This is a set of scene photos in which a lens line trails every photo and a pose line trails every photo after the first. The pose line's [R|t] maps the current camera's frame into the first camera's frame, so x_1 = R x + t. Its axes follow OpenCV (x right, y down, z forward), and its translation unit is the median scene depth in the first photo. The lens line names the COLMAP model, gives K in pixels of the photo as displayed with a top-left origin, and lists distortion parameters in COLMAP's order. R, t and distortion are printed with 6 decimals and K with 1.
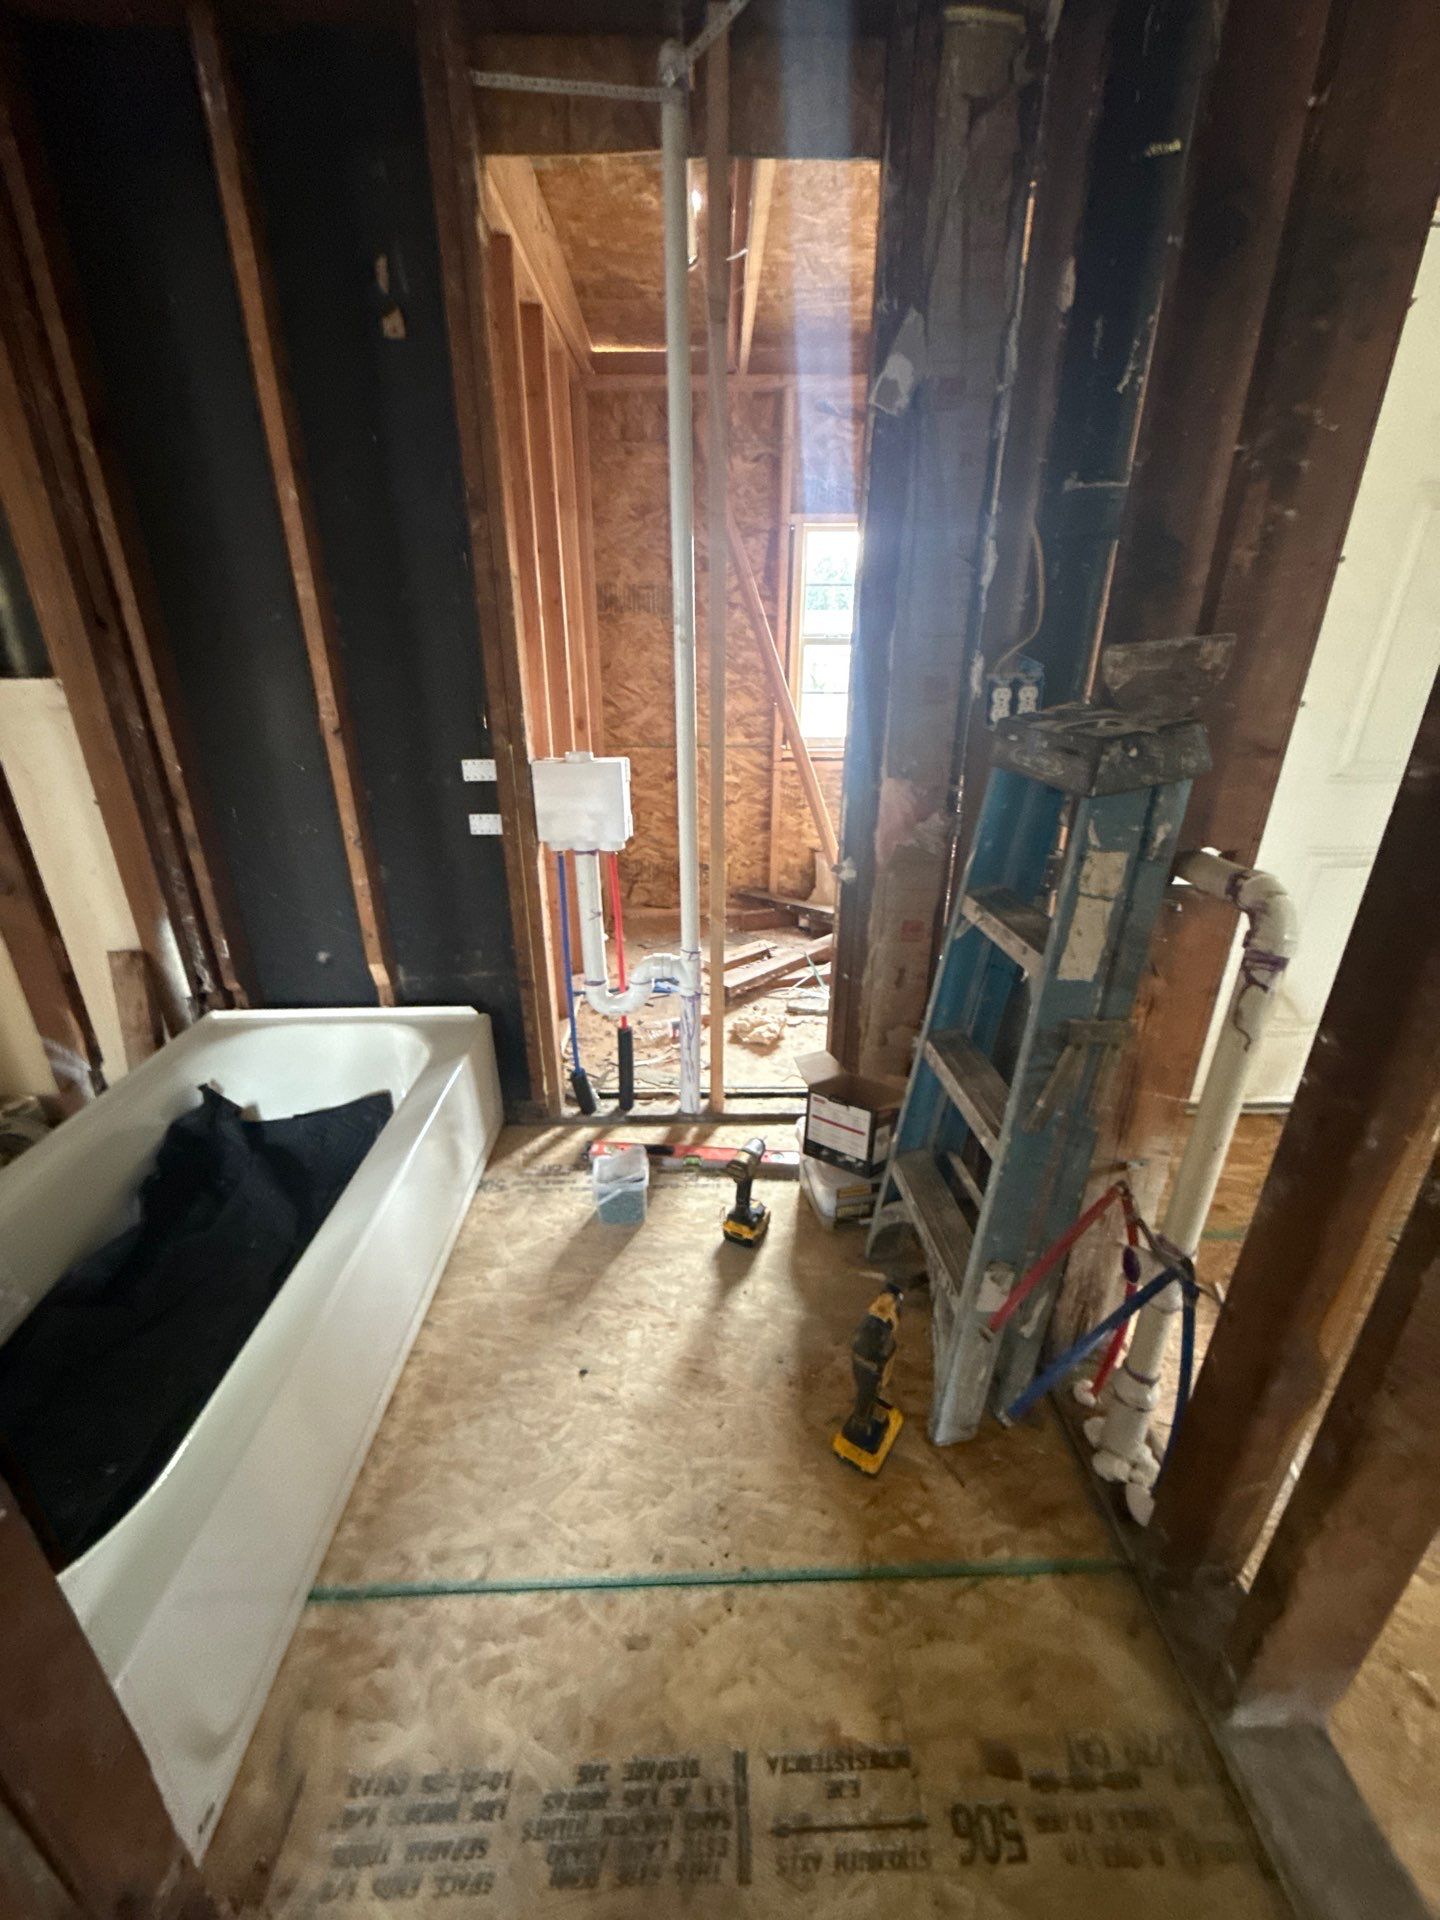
lens RADIAL K [[758.6, 0, 722.1], [0, 758.6, 958.3], [0, 0, 1]] dist [-0.002223, 0.000001]
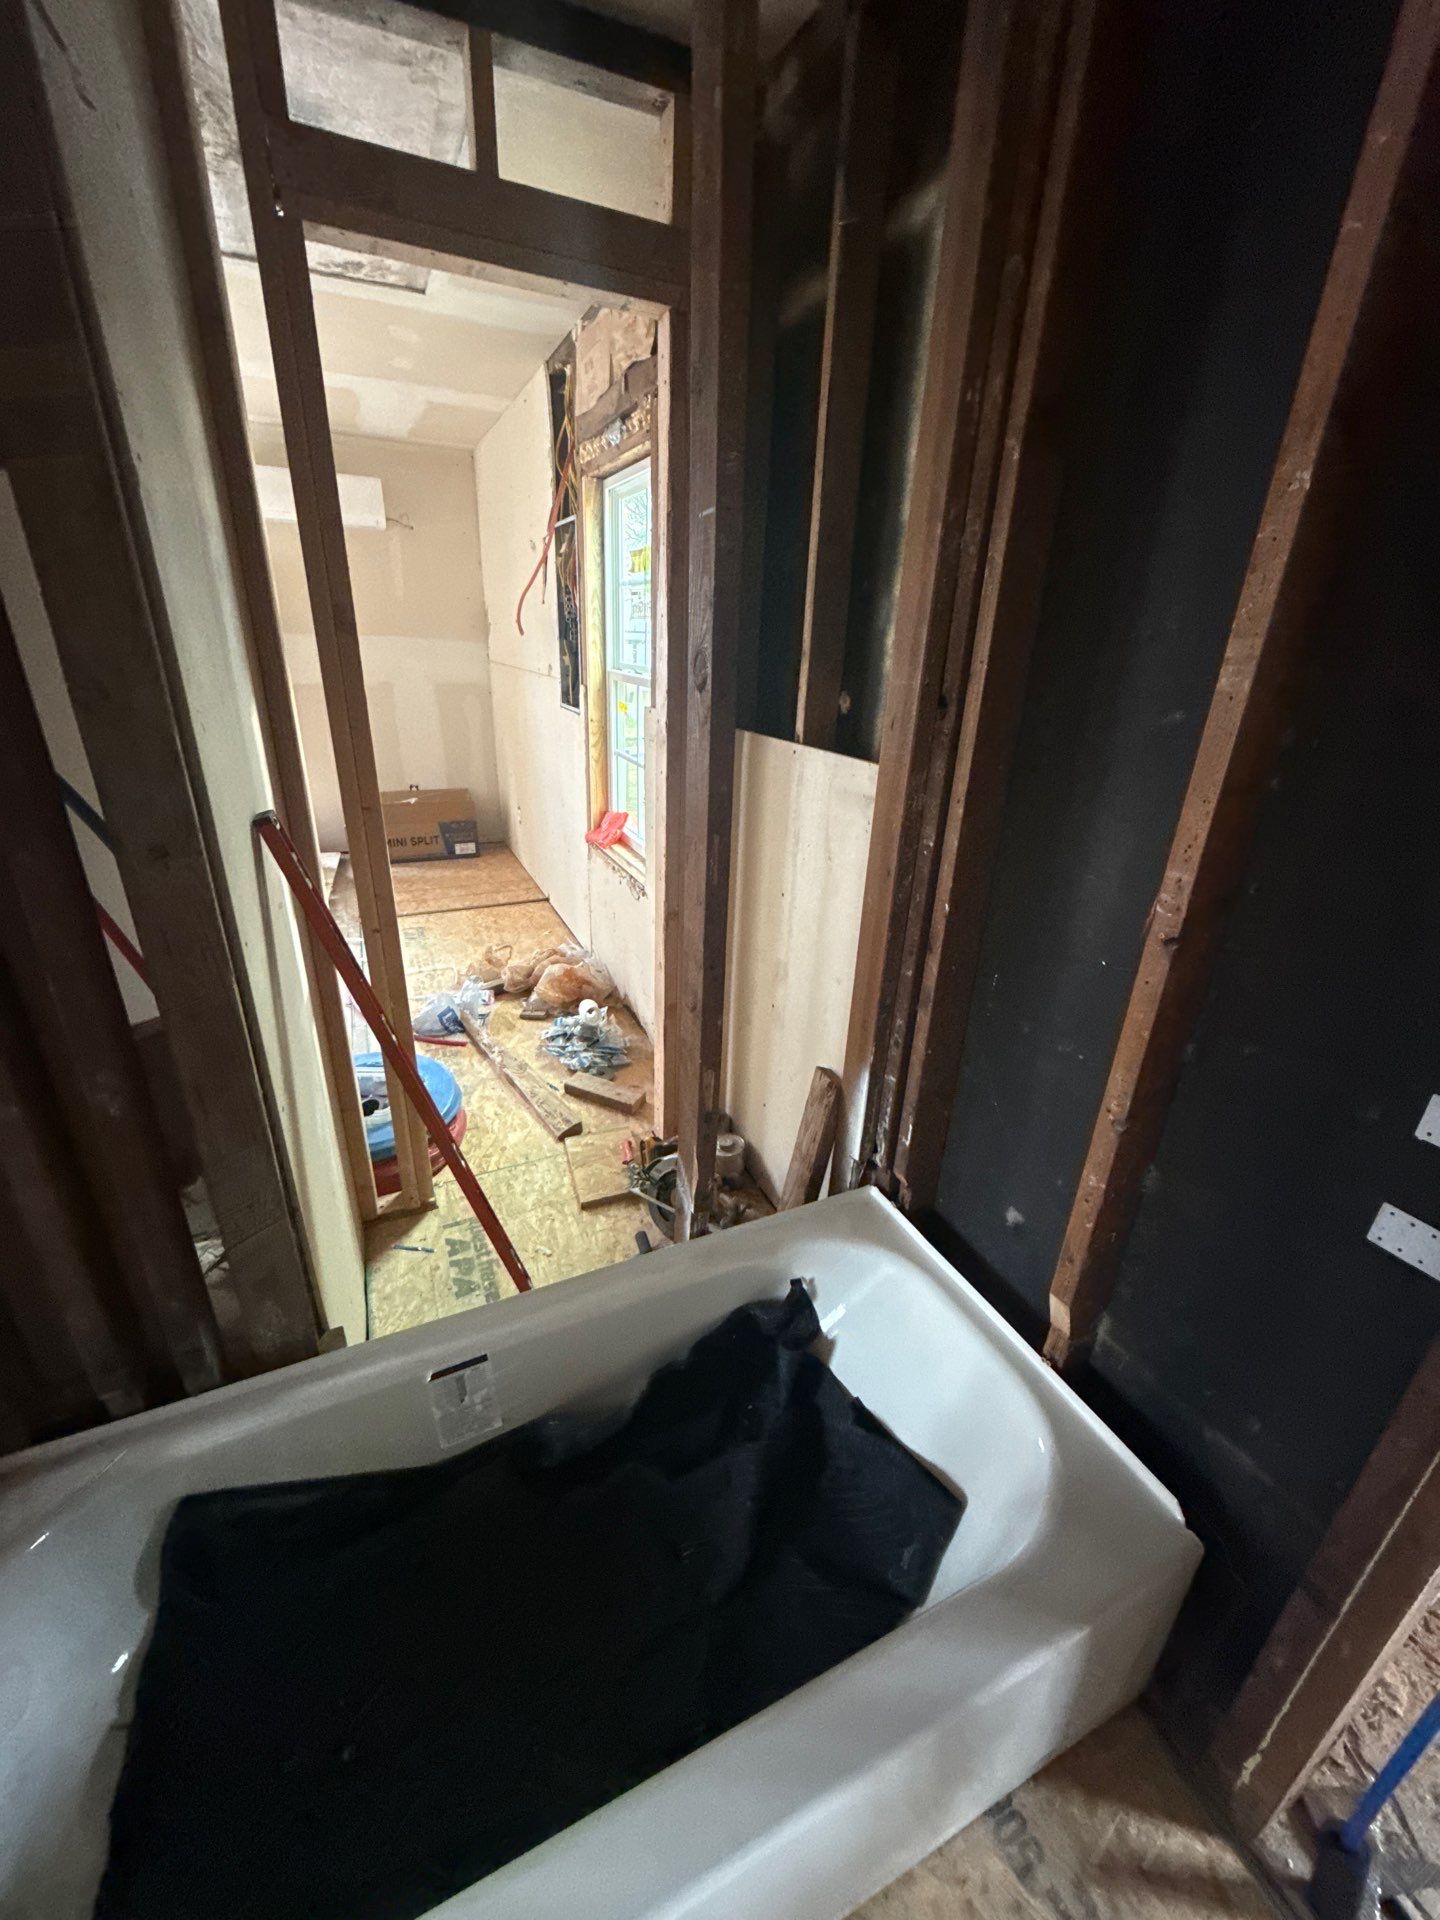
lens RADIAL K [[758.6, 0, 722.1], [0, 758.6, 958.3], [0, 0, 1]] dist [-0.002223, 0.000001]
pose [[0.393132, 0.369172, -0.842116, -0.176774], [-0.382483, 0.898519, 0.215340, -0.264673], [0.836155, 0.237438, 0.494438, 0.459814]]
